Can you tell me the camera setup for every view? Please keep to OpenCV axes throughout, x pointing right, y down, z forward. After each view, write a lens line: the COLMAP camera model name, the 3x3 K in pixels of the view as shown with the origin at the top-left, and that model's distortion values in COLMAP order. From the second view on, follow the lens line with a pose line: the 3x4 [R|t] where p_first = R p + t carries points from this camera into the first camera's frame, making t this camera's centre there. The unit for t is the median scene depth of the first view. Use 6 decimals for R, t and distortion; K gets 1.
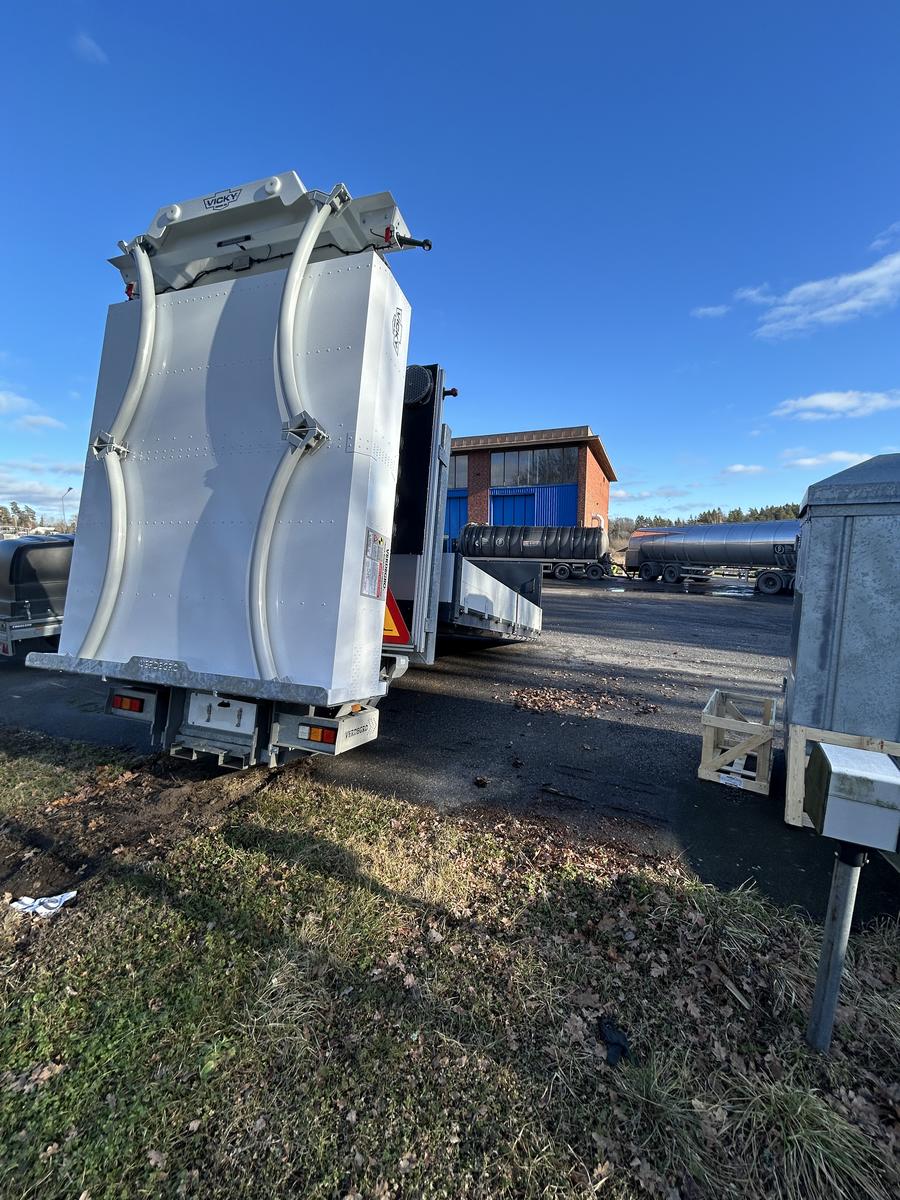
lens RADIAL K [[483.8, 0, 450.0], [0, 483.8, 600.0], [0, 0, 1]] dist [-0.000092, -0.000004]
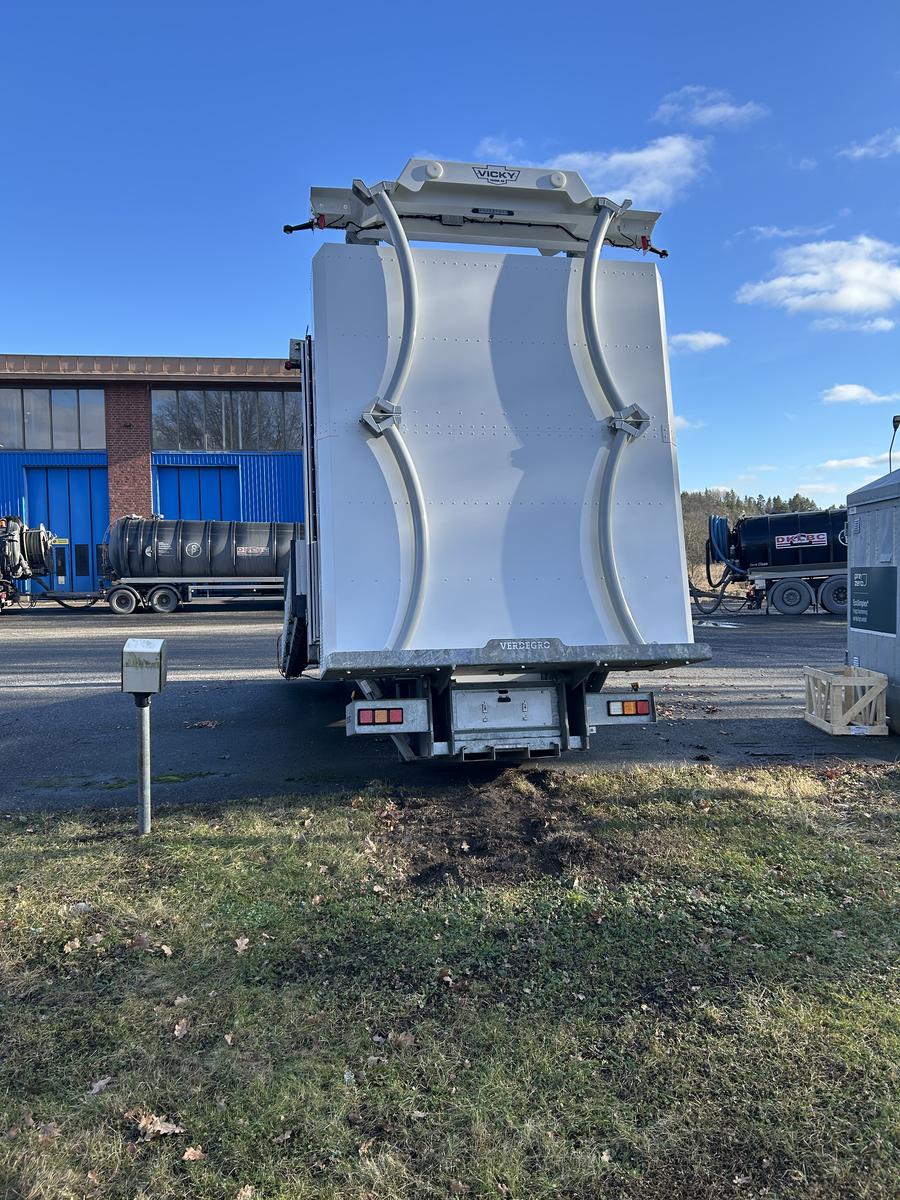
lens RADIAL K [[906.3, 0, 450.0], [0, 906.3, 600.0], [0, 0, 1]] dist [0.003094, 0.000775]
pose [[0.869200, -0.032077, 0.493419, -0.162140], [0.066021, 0.996487, -0.051521, 0.012636], [-0.490033, 0.077358, 0.868265, -0.053756]]
